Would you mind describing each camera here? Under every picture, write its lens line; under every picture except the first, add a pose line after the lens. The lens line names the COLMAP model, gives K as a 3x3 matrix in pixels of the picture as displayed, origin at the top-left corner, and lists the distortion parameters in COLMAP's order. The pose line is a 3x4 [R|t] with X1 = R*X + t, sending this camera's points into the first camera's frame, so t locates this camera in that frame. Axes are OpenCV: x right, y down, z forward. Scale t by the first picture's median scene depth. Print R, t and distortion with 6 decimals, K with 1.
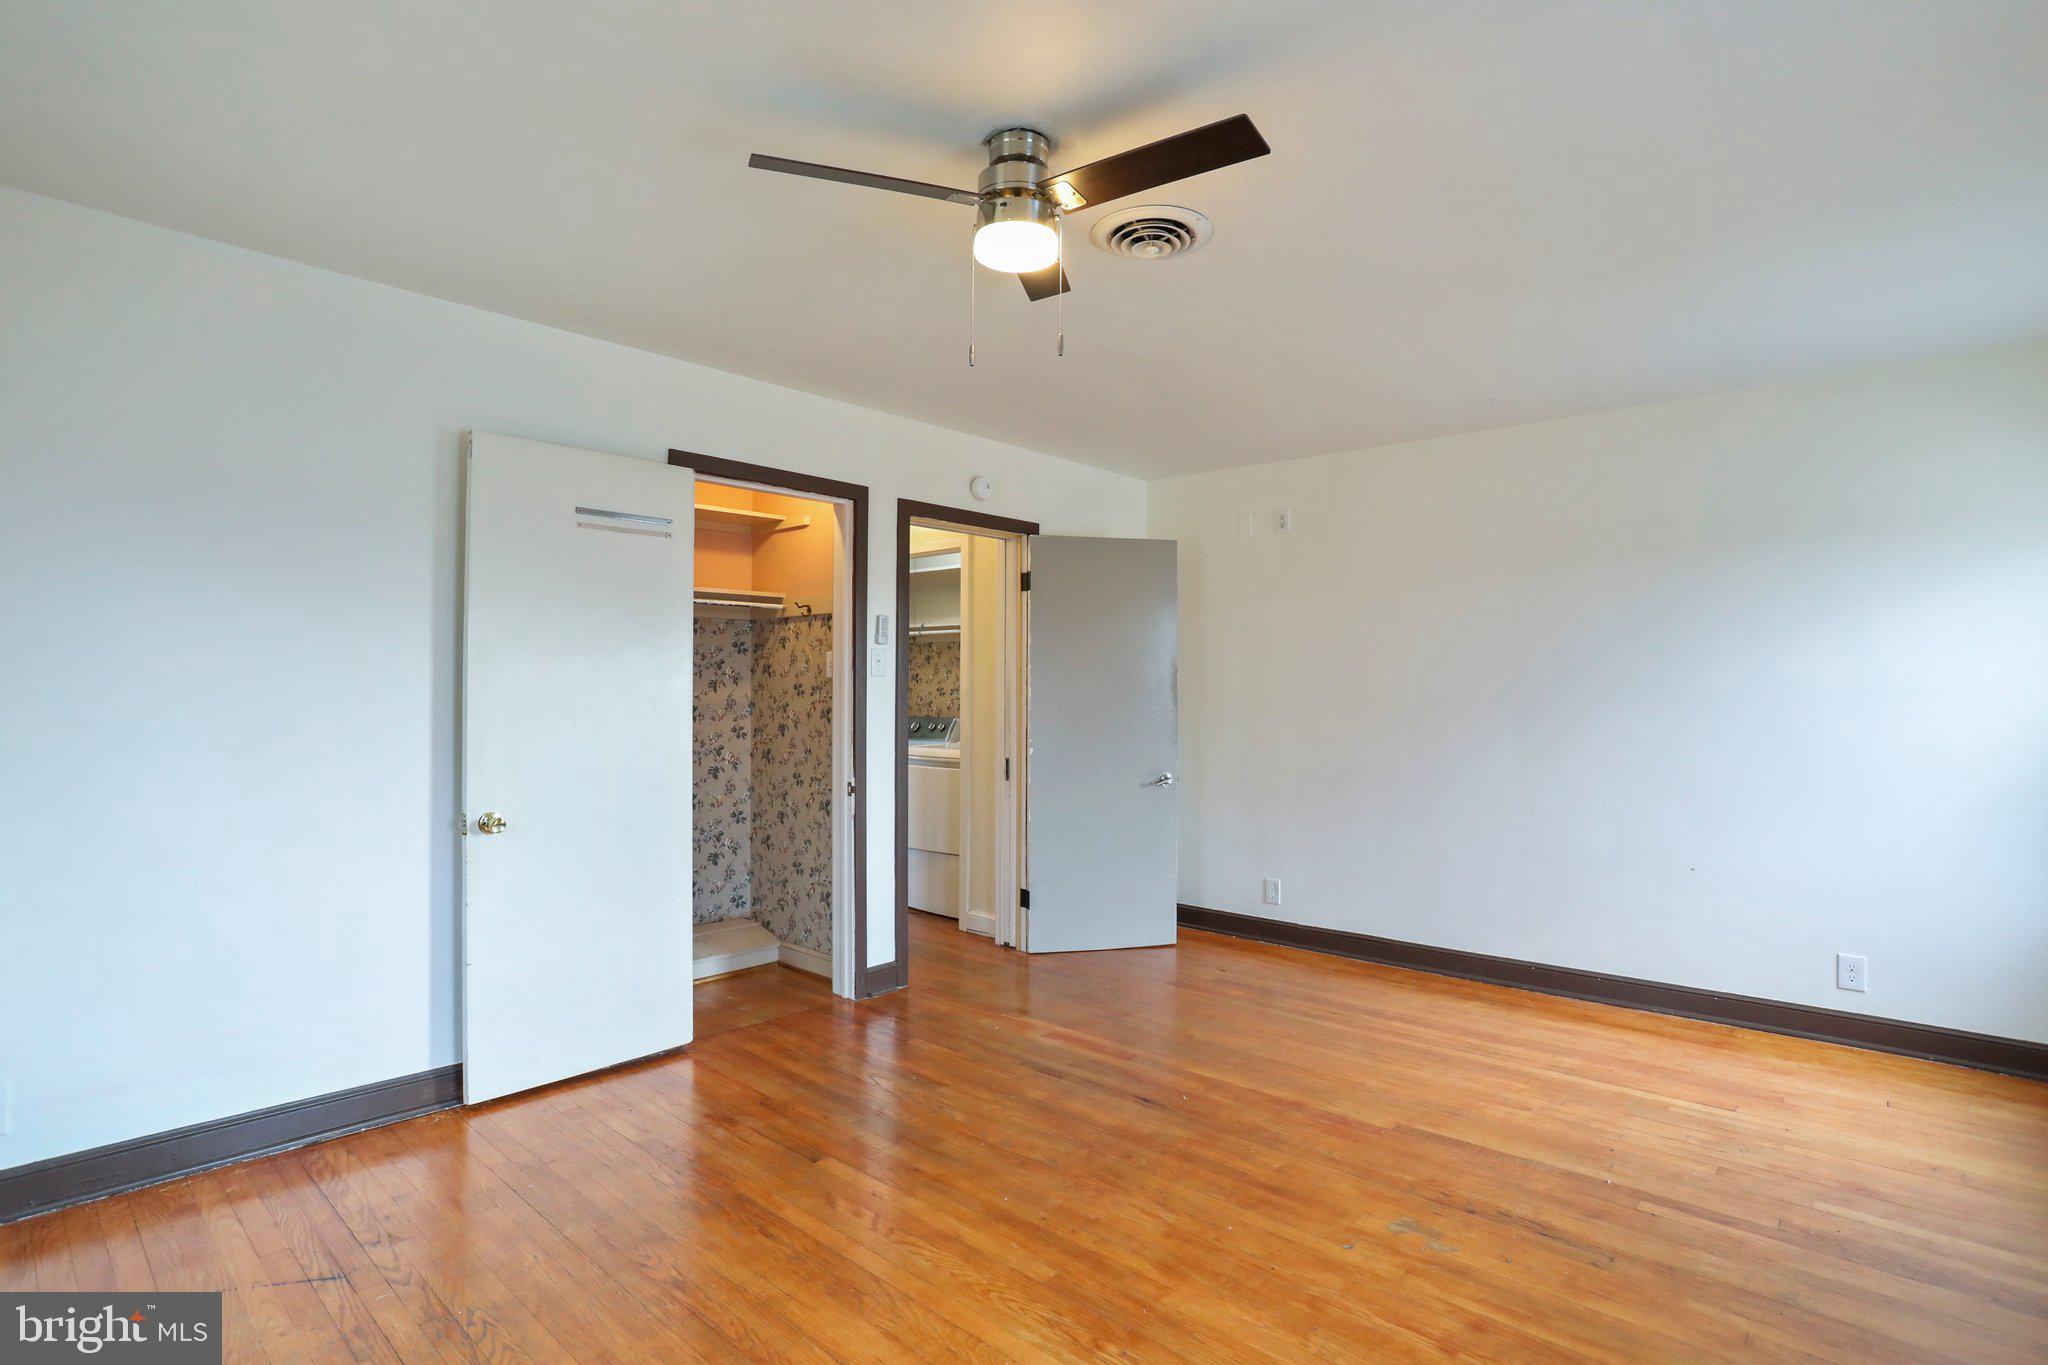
lens RADIAL K [[992.1, 0, 1025.5], [0, 992.1, 687.6], [0, 0, 1]] dist [-0.042465, 0.000480]
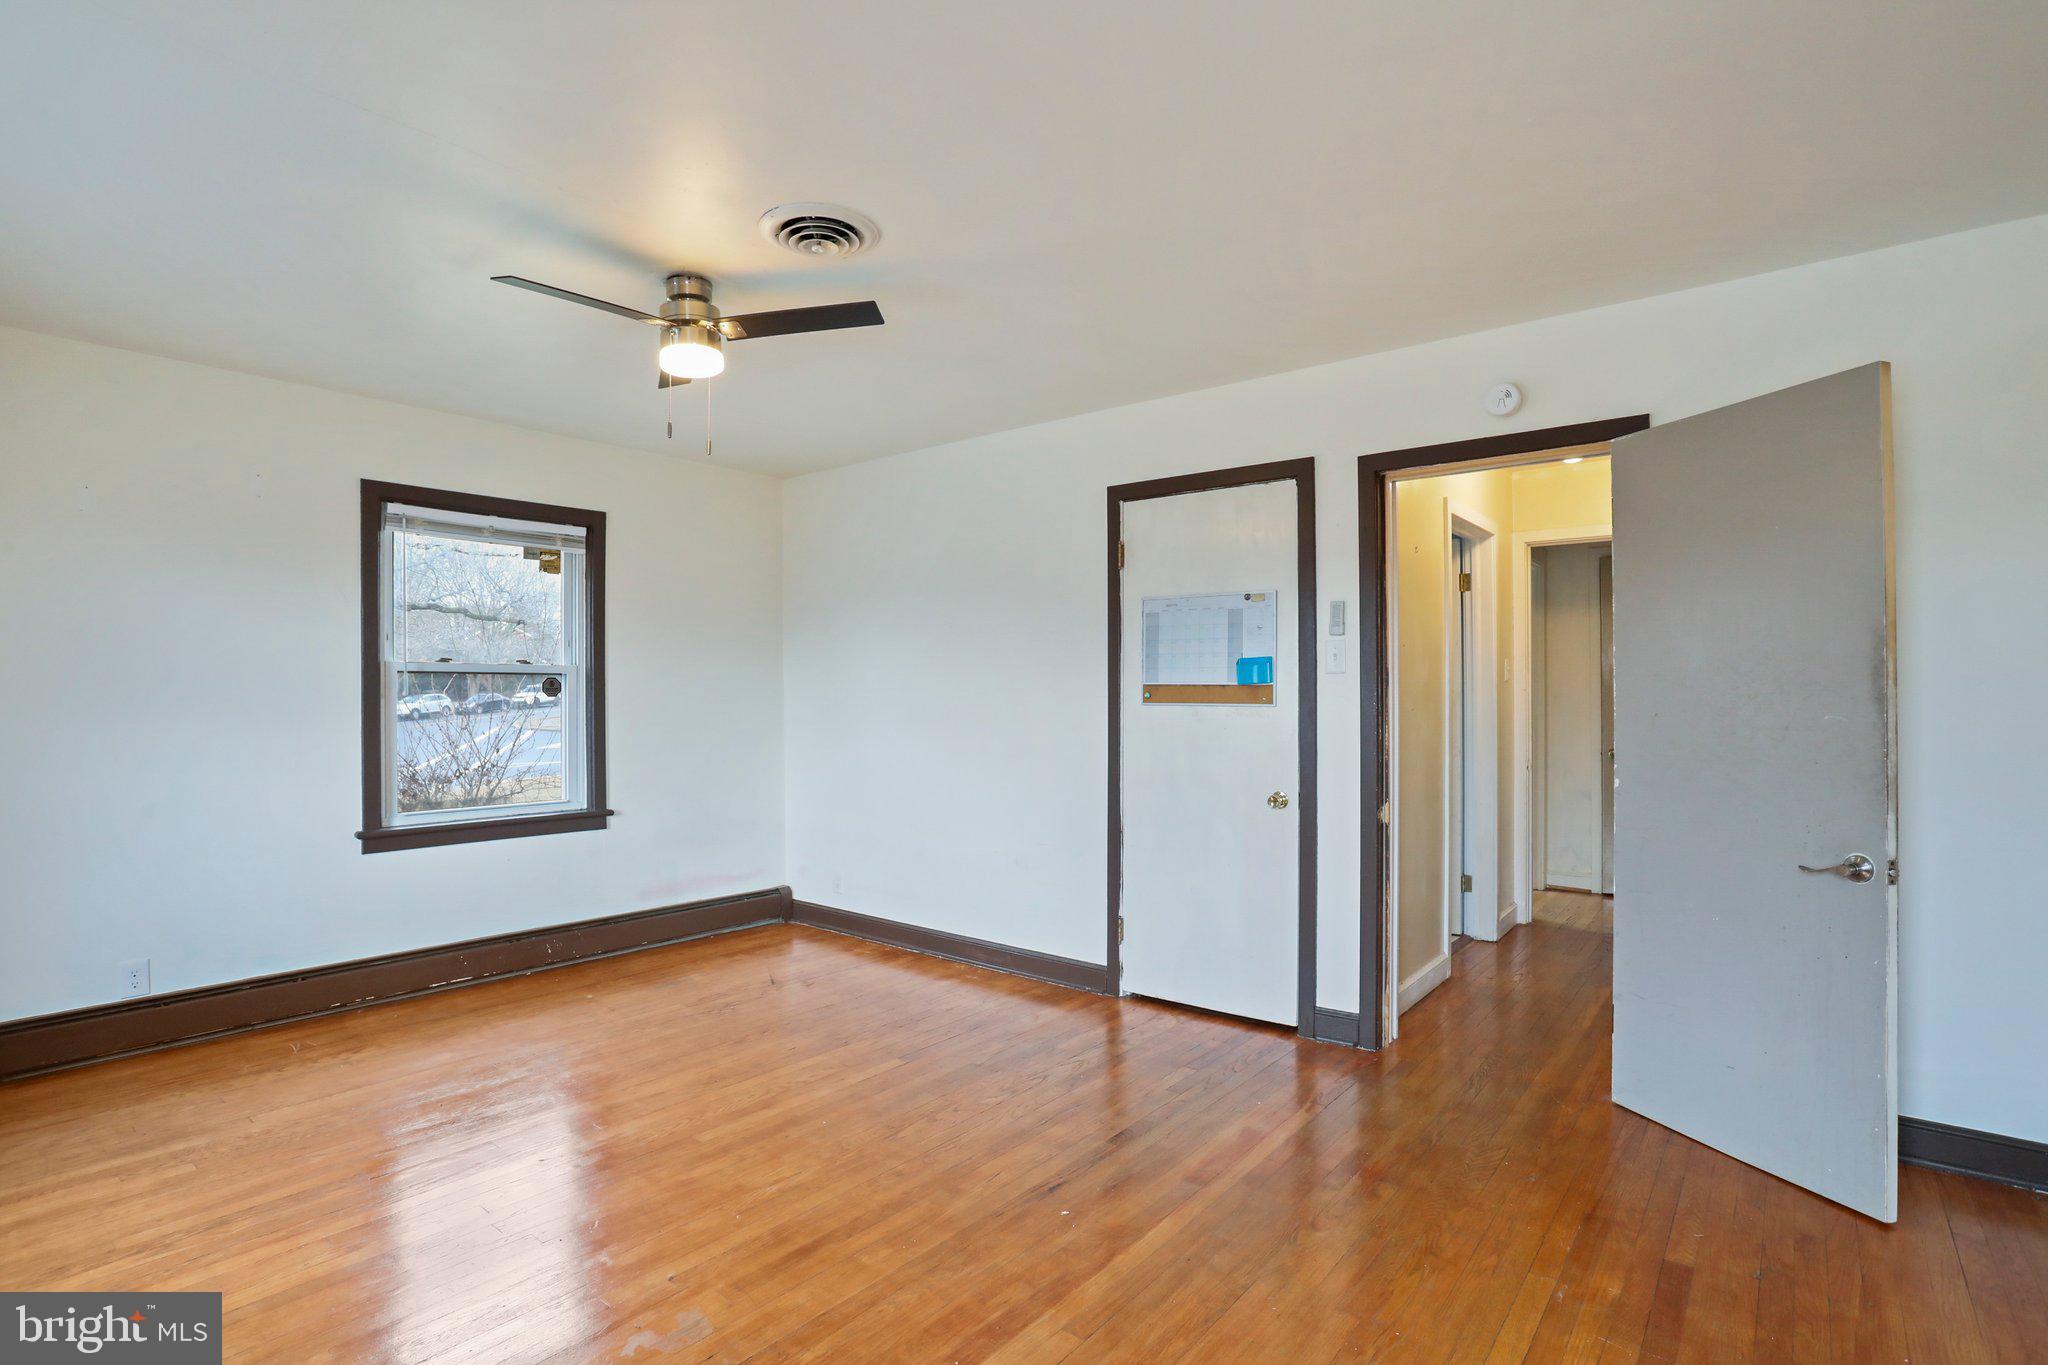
lens RADIAL K [[992.1, 0, 1026.4], [0, 992.1, 685.6], [0, 0, 1]] dist [-0.042465, 0.000480]
pose [[0.072011, -0.012626, -0.997324, 0.952296], [0.010658, 0.999873, -0.011888, 0.010340], [0.997347, -0.009774, 0.072136, 0.935992]]
